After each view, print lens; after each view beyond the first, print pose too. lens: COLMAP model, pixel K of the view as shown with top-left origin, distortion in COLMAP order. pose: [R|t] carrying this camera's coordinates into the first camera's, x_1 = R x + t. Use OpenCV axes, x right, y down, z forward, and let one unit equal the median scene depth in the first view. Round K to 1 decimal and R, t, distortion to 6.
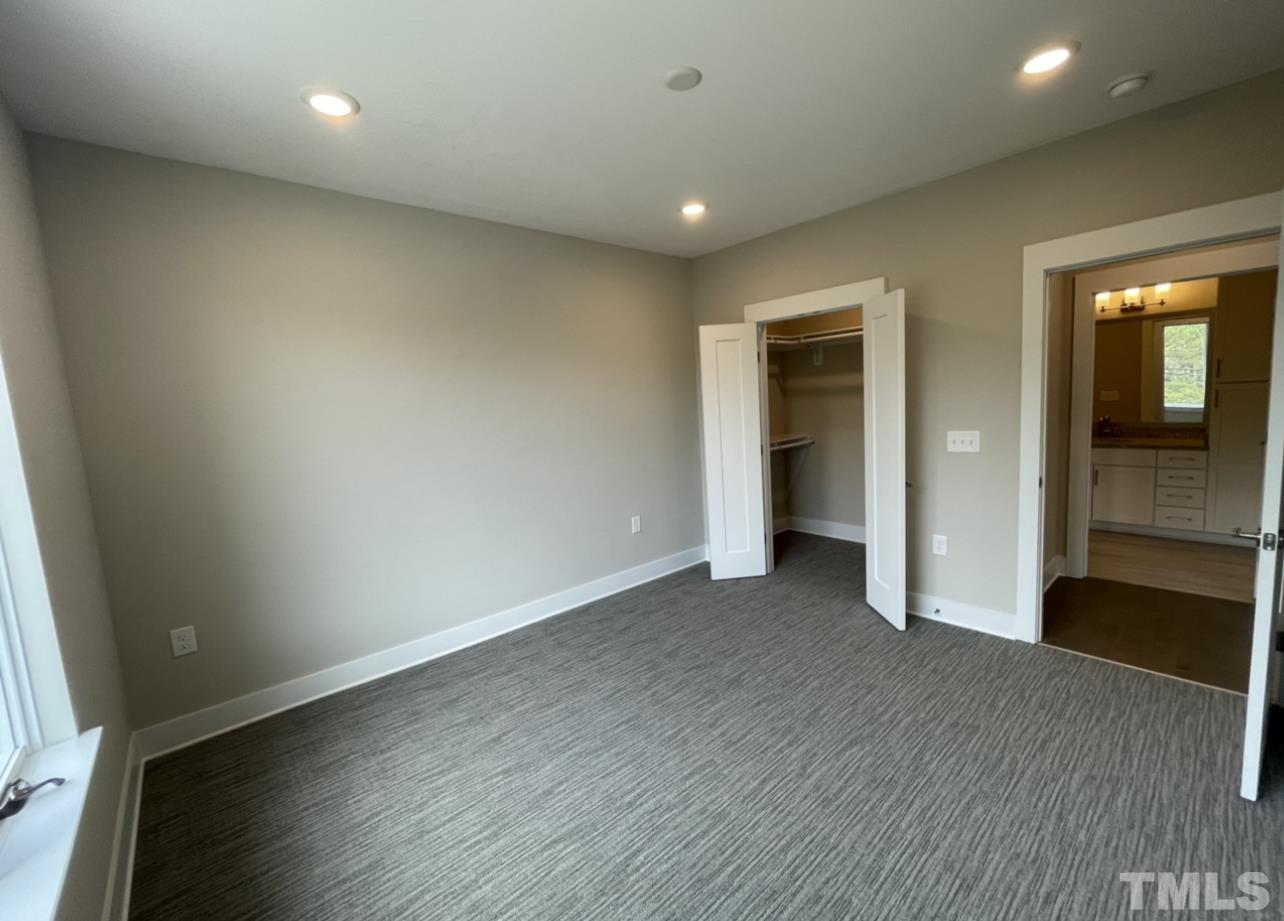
lens RADIAL K [[519.1, 0, 639.6], [0, 519.1, 465.2], [0, 0, 1]] dist [-0.003647, 0.002370]
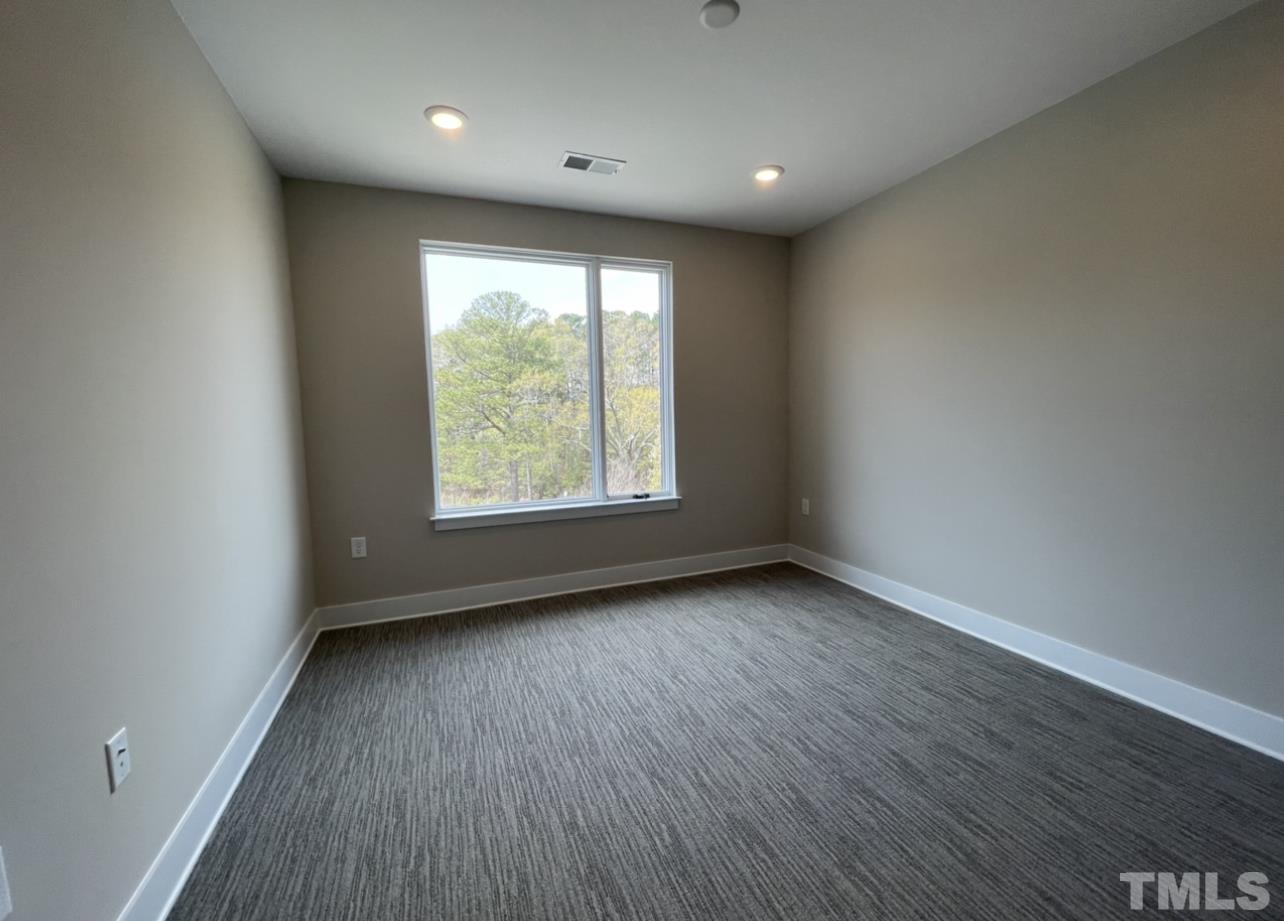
lens RADIAL K [[519.1, 0, 642.8], [0, 519.1, 461.9], [0, 0, 1]] dist [-0.003647, 0.002370]
pose [[-0.330167, 0.145760, -0.932601, 0.810618], [-0.077729, 0.980452, 0.180757, -0.076148], [0.940717, 0.132170, -0.312383, 0.888776]]
